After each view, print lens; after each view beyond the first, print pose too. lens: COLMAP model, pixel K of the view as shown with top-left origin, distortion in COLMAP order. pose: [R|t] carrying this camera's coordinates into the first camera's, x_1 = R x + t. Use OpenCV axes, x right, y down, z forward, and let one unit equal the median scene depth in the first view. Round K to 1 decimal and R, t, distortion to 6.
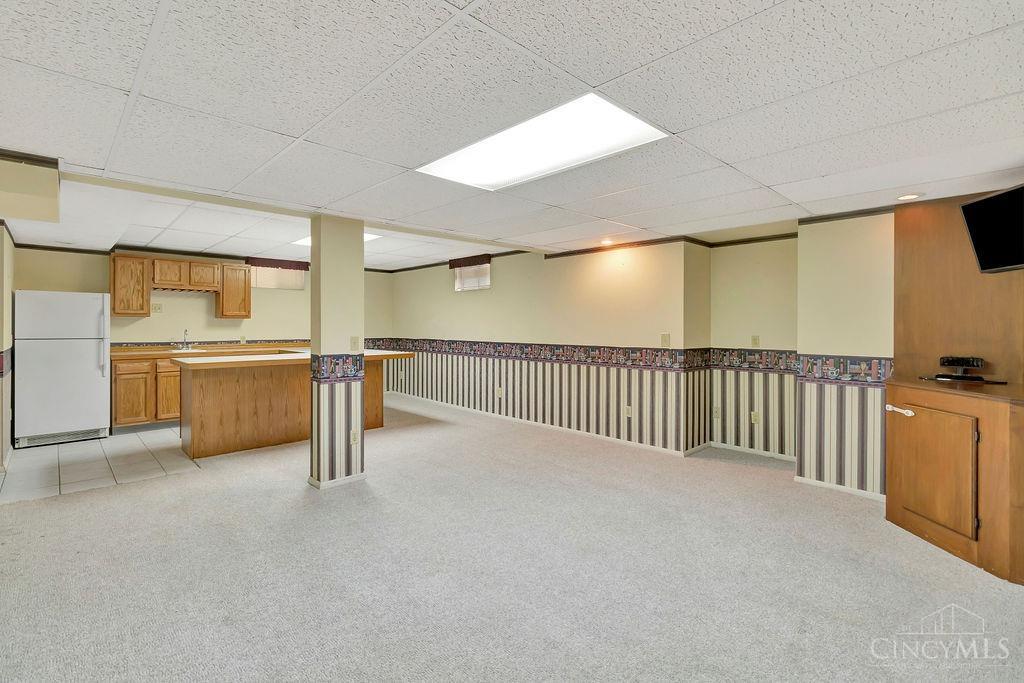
lens RADIAL K [[481.0, 0, 516.8], [0, 481.0, 331.3], [0, 0, 1]] dist [-0.004390, -0.000425]
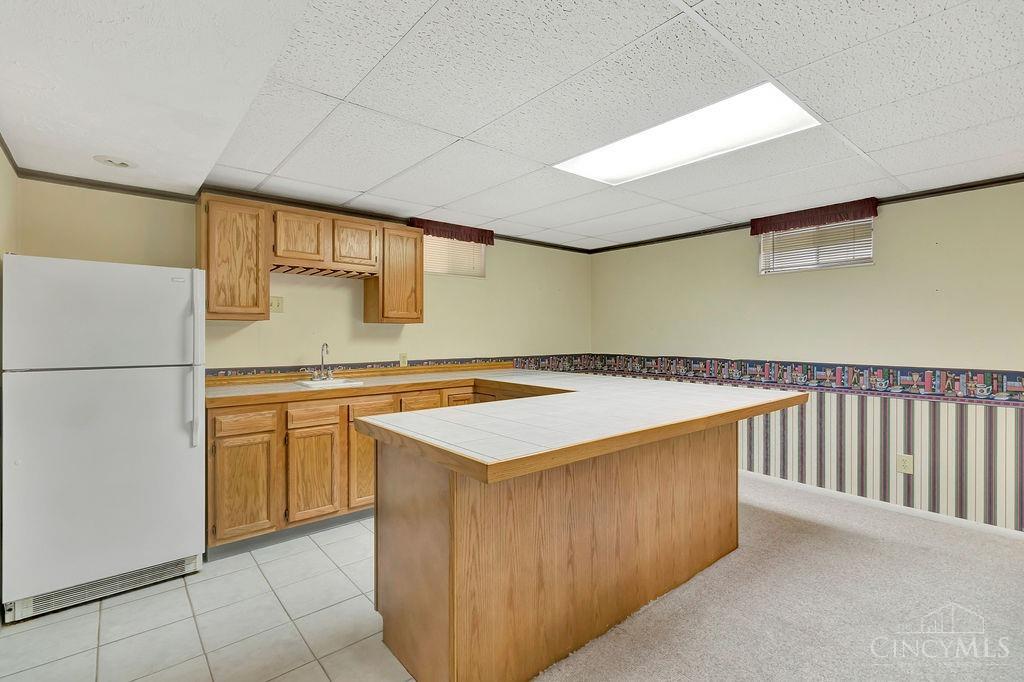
lens RADIAL K [[481.0, 0, 508.2], [0, 481.0, 340.6], [0, 0, 1]] dist [-0.004390, -0.000425]
pose [[0.996466, -0.001152, -0.083994, -0.460159], [0.001197, 0.999999, 0.000486, -0.007203], [0.083993, -0.000584, 0.996466, 0.498488]]
